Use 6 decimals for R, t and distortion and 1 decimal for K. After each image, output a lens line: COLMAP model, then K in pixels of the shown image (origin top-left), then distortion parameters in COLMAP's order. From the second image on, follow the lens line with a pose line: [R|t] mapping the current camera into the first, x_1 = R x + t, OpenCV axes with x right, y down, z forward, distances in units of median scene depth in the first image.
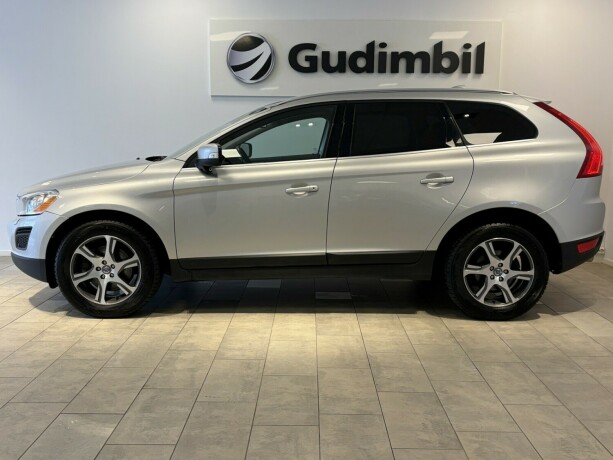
lens RADIAL K [[627.8, 0, 303.7], [0, 627.8, 236.5], [0, 0, 1]] dist [0.029450, 0.000000]
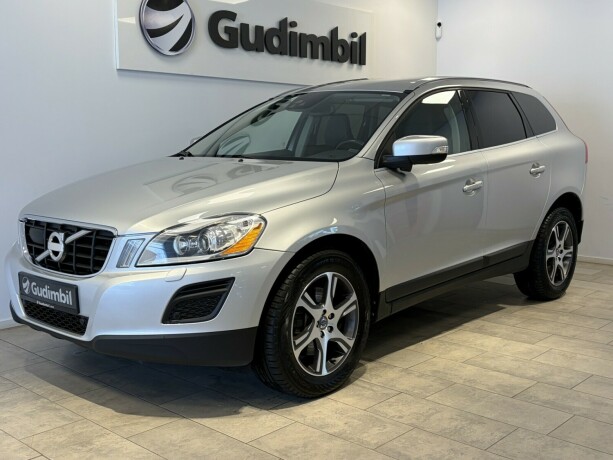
lens RADIAL K [[704.6, 0, 305.1], [0, 704.6, 224.6], [0, 0, 1]] dist [0.046883, 0.000000]
pose [[0.669739, -0.097313, 0.736193, -0.875913], [0.117638, 0.992761, 0.024209, -0.073050], [-0.733220, 0.070390, 0.676339, 0.498292]]
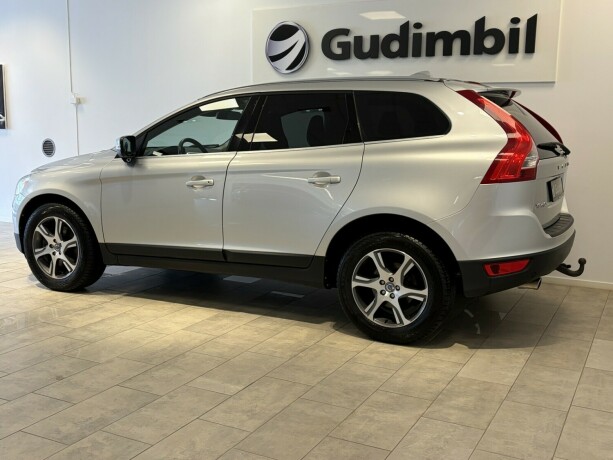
lens RADIAL K [[678.5, 0, 308.9], [0, 678.5, 231.1], [0, 0, 1]] dist [0.029905, 0.000000]
pose [[0.894991, 0.071981, -0.440239, 0.620080], [-0.072315, 0.997253, 0.016042, -0.028242], [0.440184, 0.017479, 0.897738, 0.110283]]
